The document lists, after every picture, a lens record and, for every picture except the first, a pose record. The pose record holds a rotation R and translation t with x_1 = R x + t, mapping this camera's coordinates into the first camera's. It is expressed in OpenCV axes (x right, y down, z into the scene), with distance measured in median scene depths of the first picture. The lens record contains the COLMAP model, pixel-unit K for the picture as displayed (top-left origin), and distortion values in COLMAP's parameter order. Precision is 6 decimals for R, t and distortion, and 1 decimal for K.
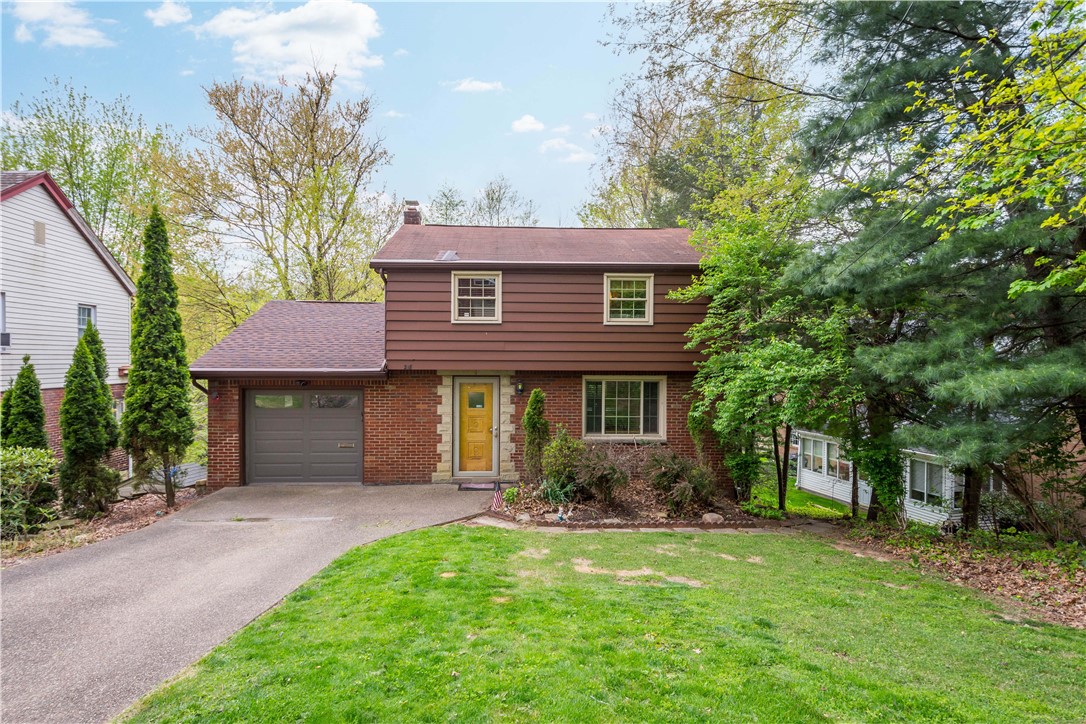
lens RADIAL K [[566.6, 0, 541.3], [0, 566.6, 369.4], [0, 0, 1]] dist [0.015976, -0.000321]
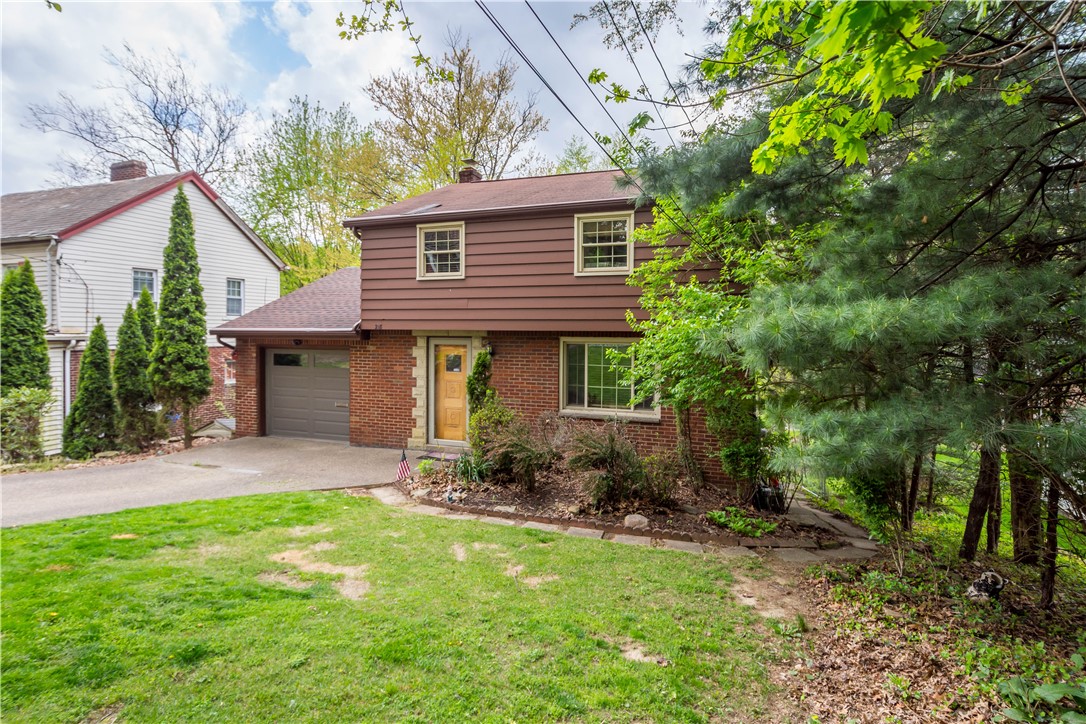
lens RADIAL K [[583.6, 0, 545.0], [0, 583.6, 347.0], [0, 0, 1]] dist [-0.001256, 0.000348]
pose [[0.916859, 0.012600, -0.399013, 0.414056], [-0.008842, 0.999898, 0.011257, 0.015921], [0.399114, -0.006793, 0.916876, 0.193127]]
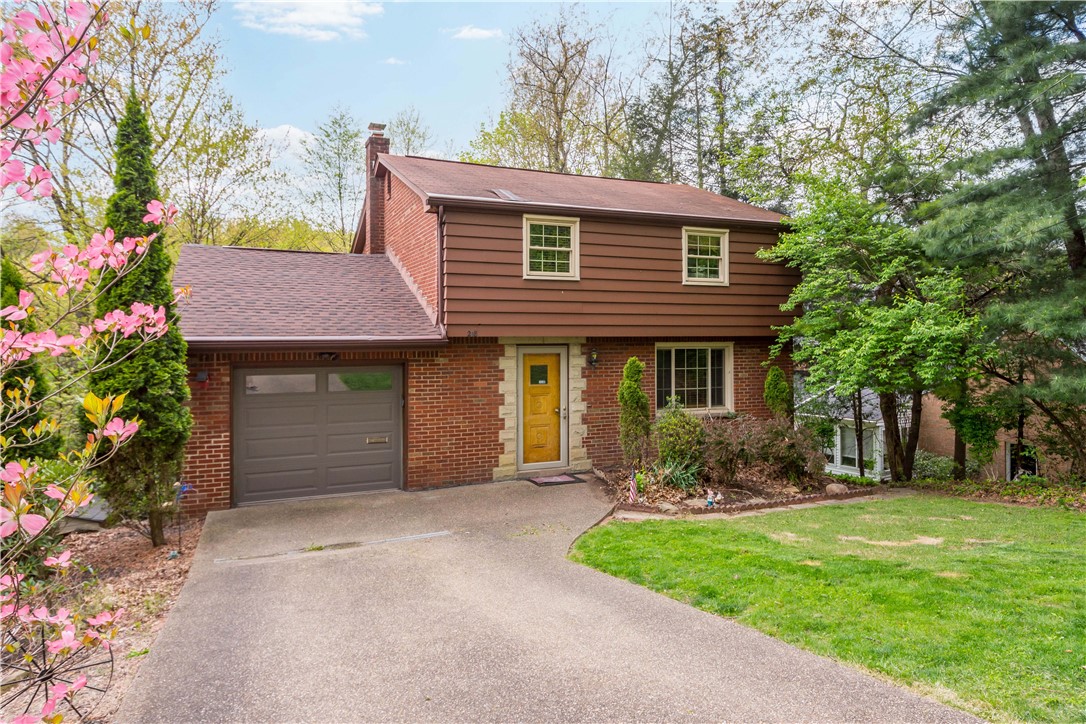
lens RADIAL K [[662.4, 0, 560.7], [0, 662.4, 336.7], [0, 0, 1]] dist [0.000726, -0.000867]
pose [[0.936188, -0.008684, 0.351393, -0.431214], [0.016590, 0.999672, -0.019495, 0.019430], [-0.351108, 0.024080, 0.936025, 0.101705]]
